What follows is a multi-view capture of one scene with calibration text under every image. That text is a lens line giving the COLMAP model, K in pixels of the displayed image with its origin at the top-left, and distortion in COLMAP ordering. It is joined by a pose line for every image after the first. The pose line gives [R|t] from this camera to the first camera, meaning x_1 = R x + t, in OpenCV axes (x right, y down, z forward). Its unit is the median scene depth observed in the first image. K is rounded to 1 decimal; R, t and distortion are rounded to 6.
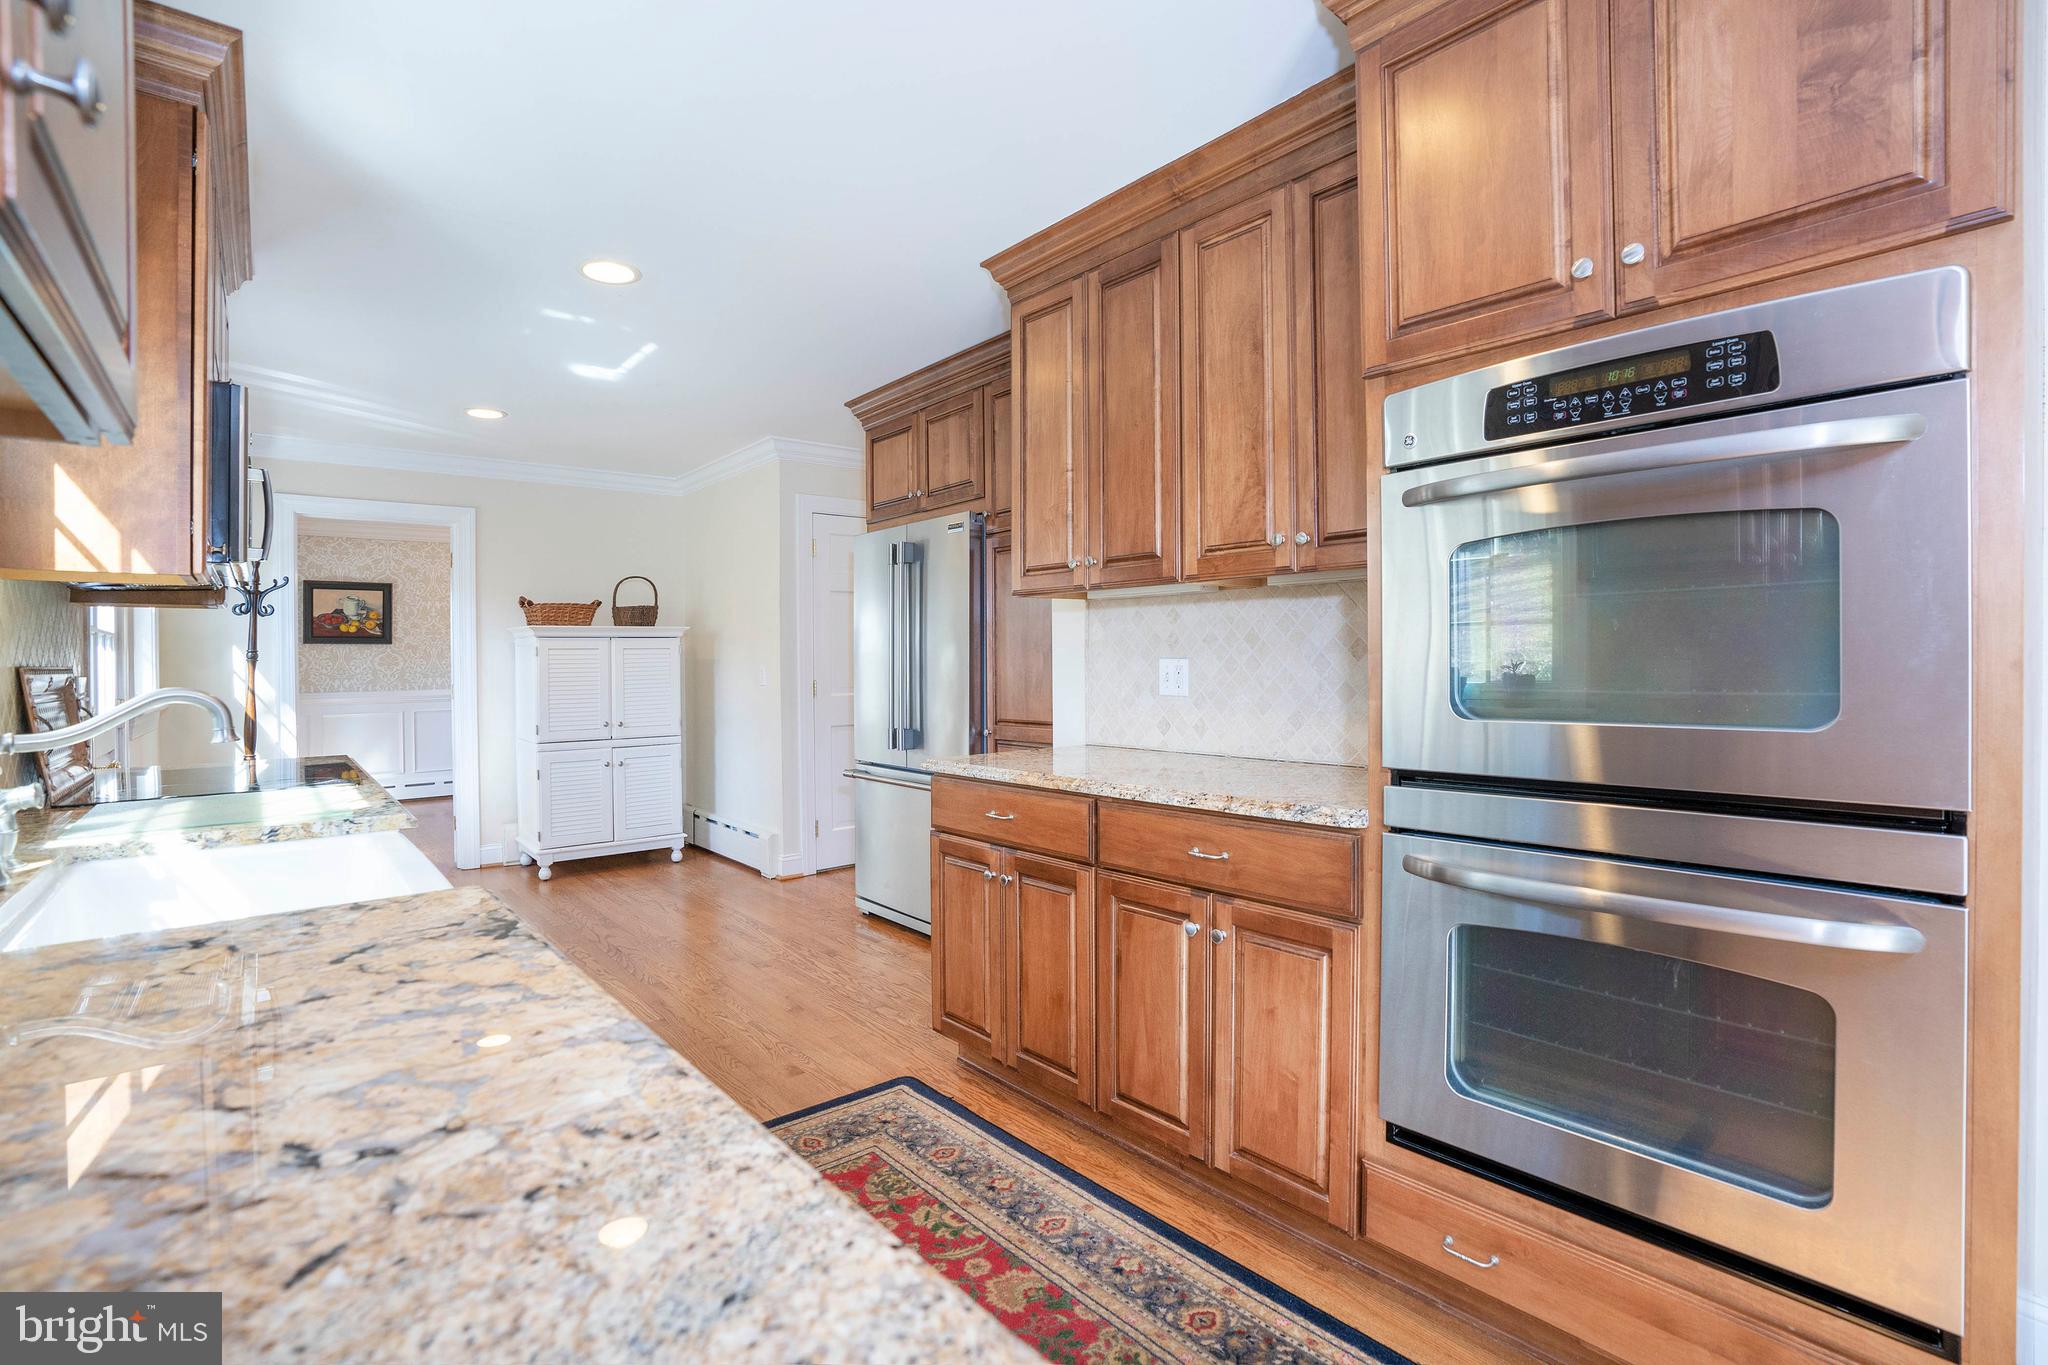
lens RADIAL K [[949.9, 0, 1036.9], [0, 949.9, 648.0], [0, 0, 1]] dist [-0.058680, 0.019664]
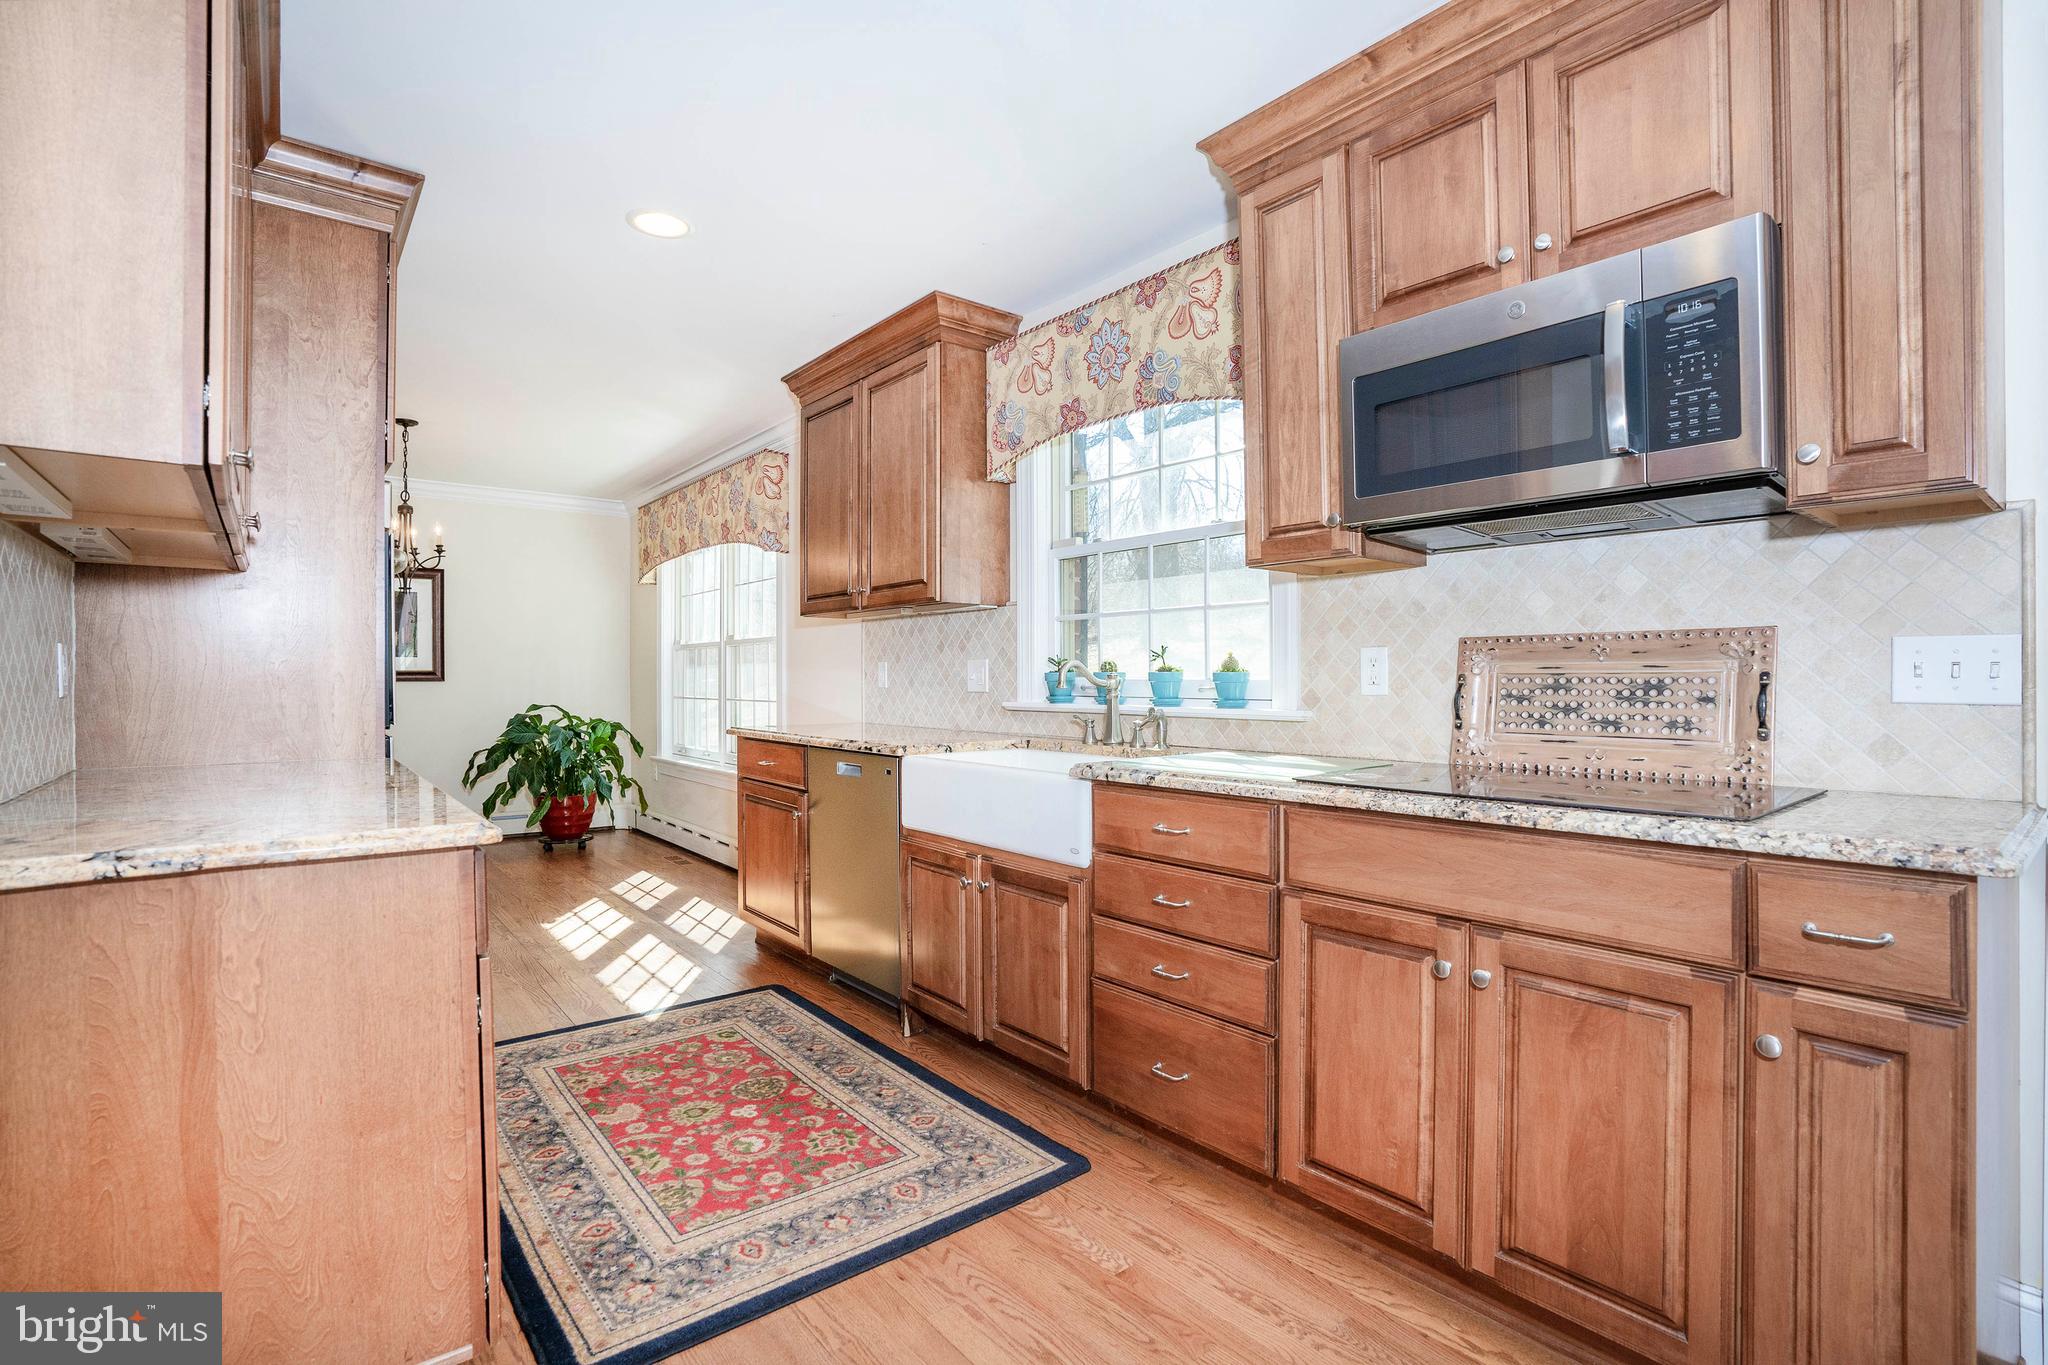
lens RADIAL K [[949.9, 0, 1004.6], [0, 949.9, 693.4], [0, 0, 1]] dist [-0.058680, 0.019664]
pose [[-0.999309, 0.013062, 0.034796, -0.505747], [0.013215, 0.999904, 0.004183, 0.061097], [-0.034738, 0.004640, -0.999386, 1.839646]]
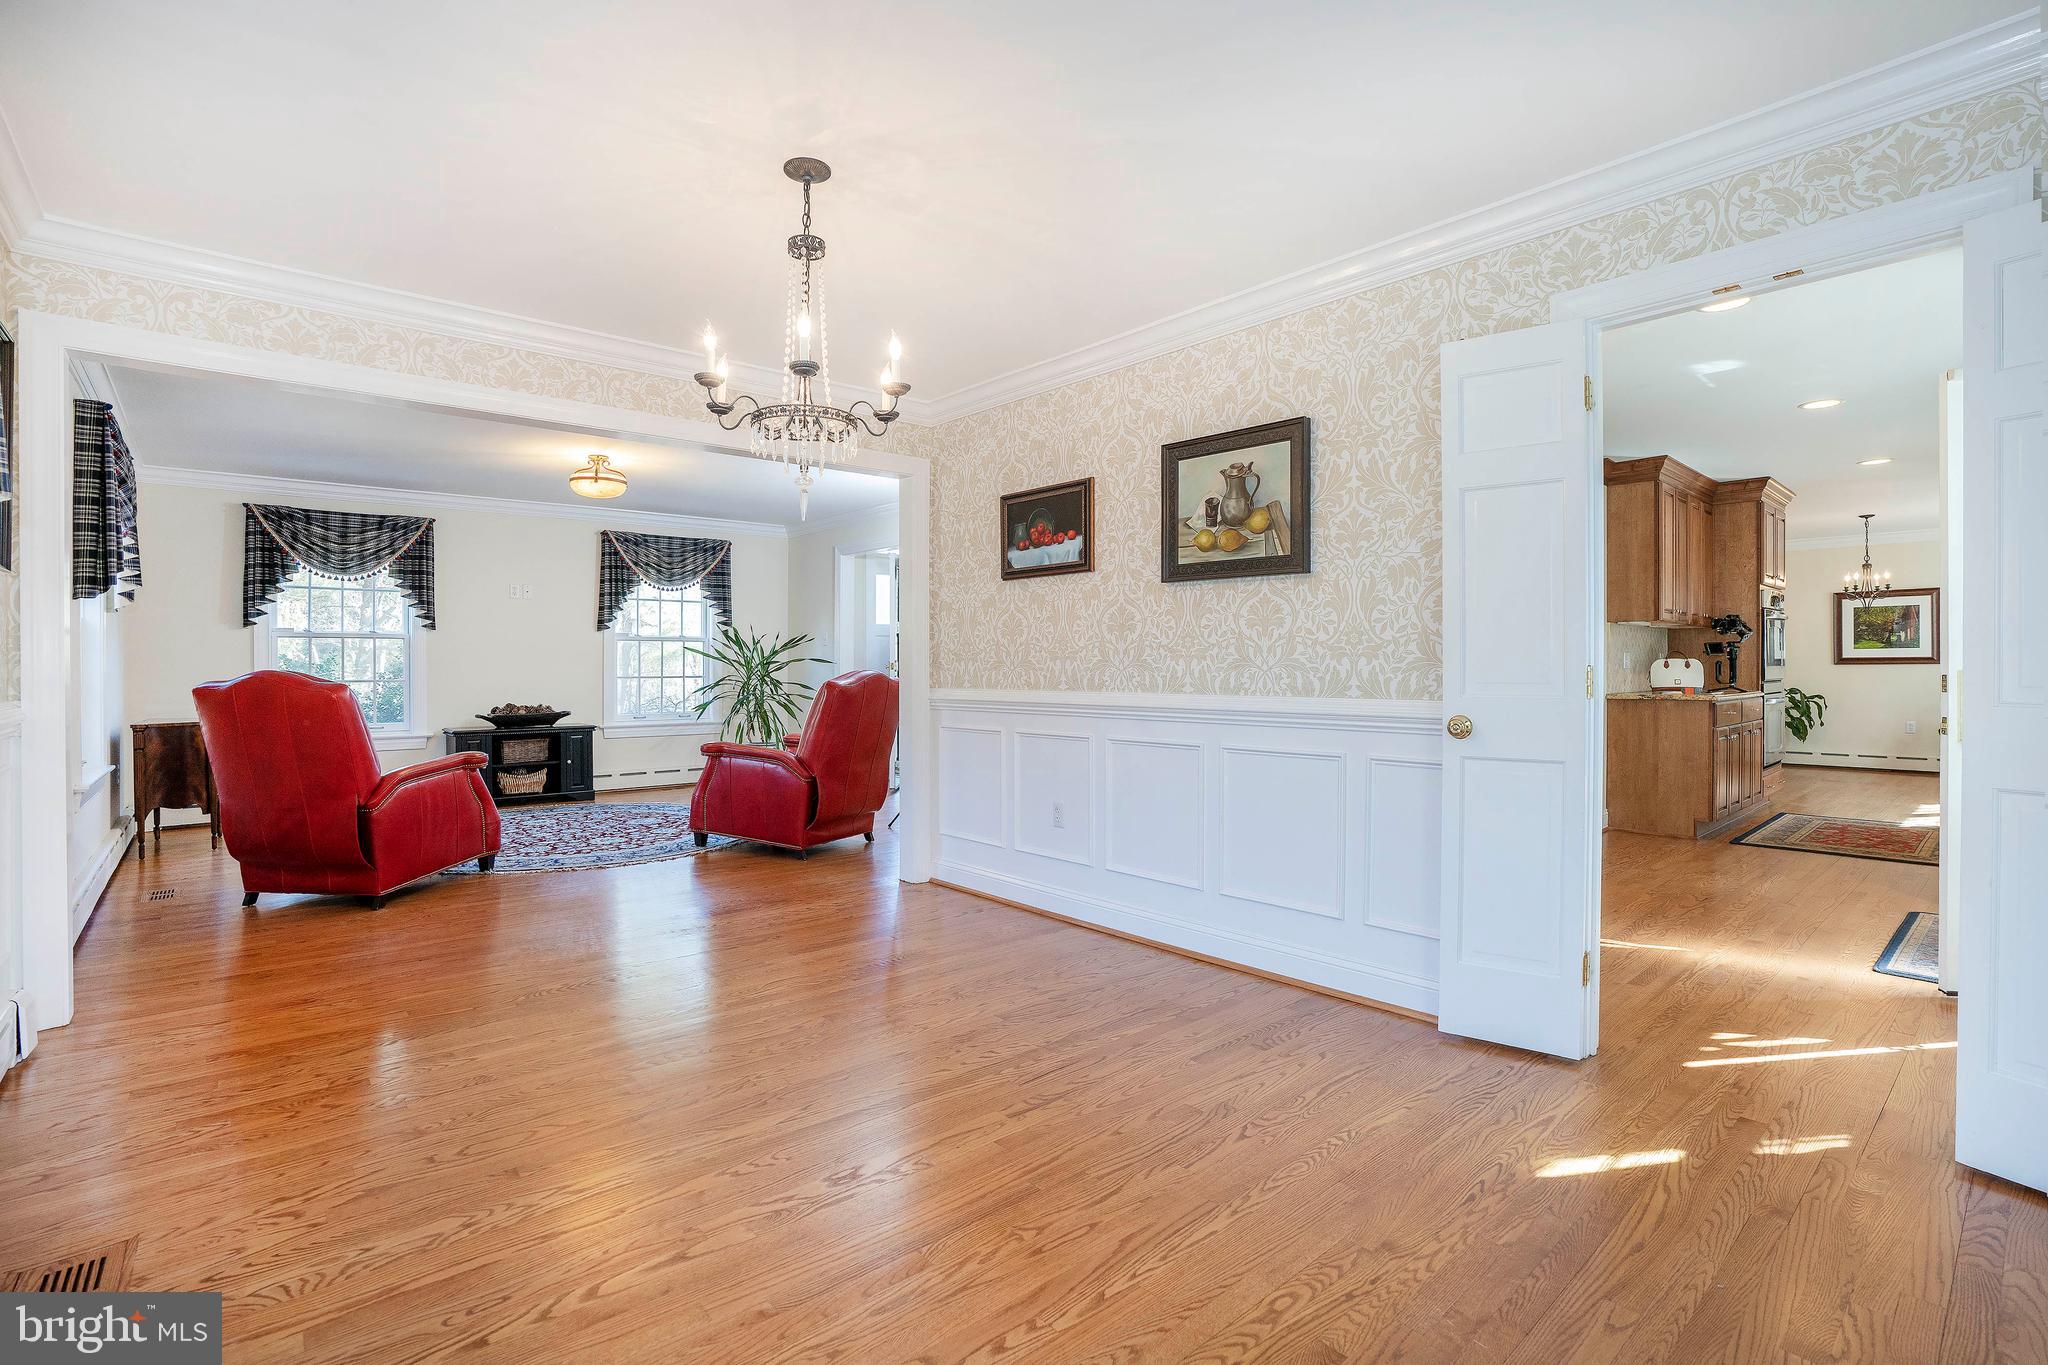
lens RADIAL K [[949.9, 0, 1037.7], [0, 949.9, 680.5], [0, 0, 1]] dist [-0.058680, 0.019664]
pose [[-0.022809, 0.003516, 0.999734, -2.689152], [-0.003942, 0.999986, -0.003607, 0.118298], [-0.999732, -0.004023, -0.022794, 3.191643]]
